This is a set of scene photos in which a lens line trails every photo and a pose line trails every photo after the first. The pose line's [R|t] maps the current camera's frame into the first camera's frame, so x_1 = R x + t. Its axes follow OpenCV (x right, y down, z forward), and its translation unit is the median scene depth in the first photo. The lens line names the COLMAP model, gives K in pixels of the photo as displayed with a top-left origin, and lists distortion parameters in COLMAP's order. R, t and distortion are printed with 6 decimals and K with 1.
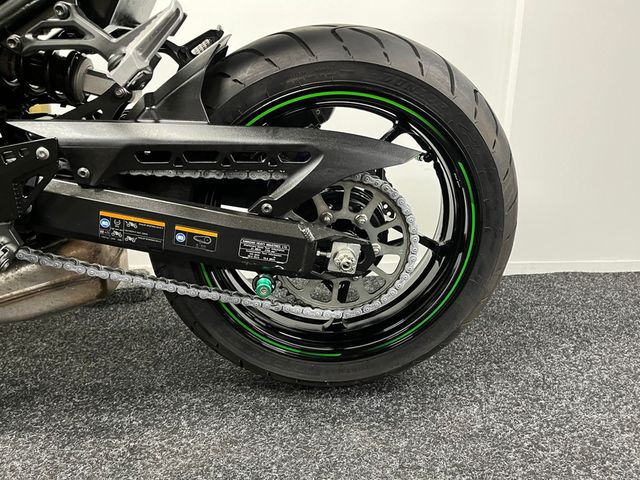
lens RADIAL K [[473.6, 0, 320.0], [0, 473.6, 240.0], [0, 0, 1]] dist [0.086515, -0.119813]
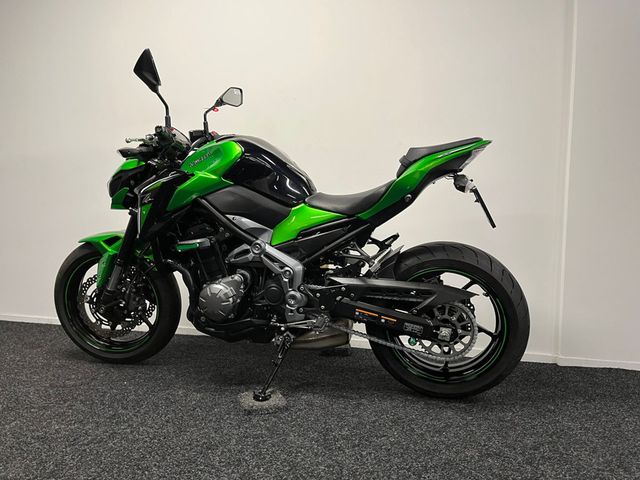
lens RADIAL K [[473.6, 0, 320.0], [0, 473.6, 240.0], [0, 0, 1]] dist [0.086515, -0.119813]
pose [[0.955158, 0.021520, -0.295315, 0.155590], [-0.084592, 0.975621, -0.202504, 0.121364], [0.283757, 0.218405, 0.933692, -1.685082]]
